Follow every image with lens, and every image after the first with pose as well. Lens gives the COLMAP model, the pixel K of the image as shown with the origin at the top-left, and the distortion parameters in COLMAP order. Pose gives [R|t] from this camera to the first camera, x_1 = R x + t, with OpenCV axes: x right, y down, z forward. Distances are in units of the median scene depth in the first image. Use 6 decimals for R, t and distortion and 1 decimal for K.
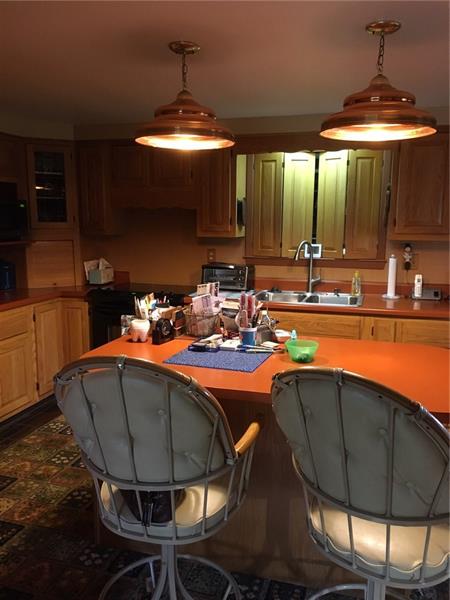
lens RADIAL K [[515.3, 0, 222.2], [0, 515.3, 300.2], [0, 0, 1]] dist [0.007809, -0.009004]
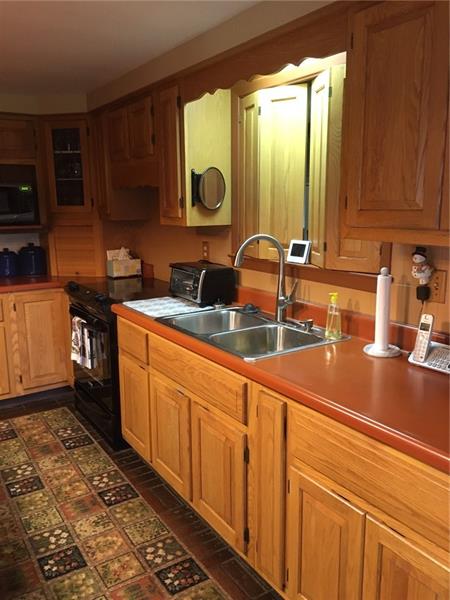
lens RADIAL K [[515.3, 0, 226.4], [0, 515.3, 301.3], [0, 0, 1]] dist [0.007809, -0.009004]
pose [[0.758153, 0.112662, -0.642271, 0.505500], [-0.089539, 0.993618, 0.068599, -0.072336], [0.645900, 0.005500, 0.763402, 0.492620]]
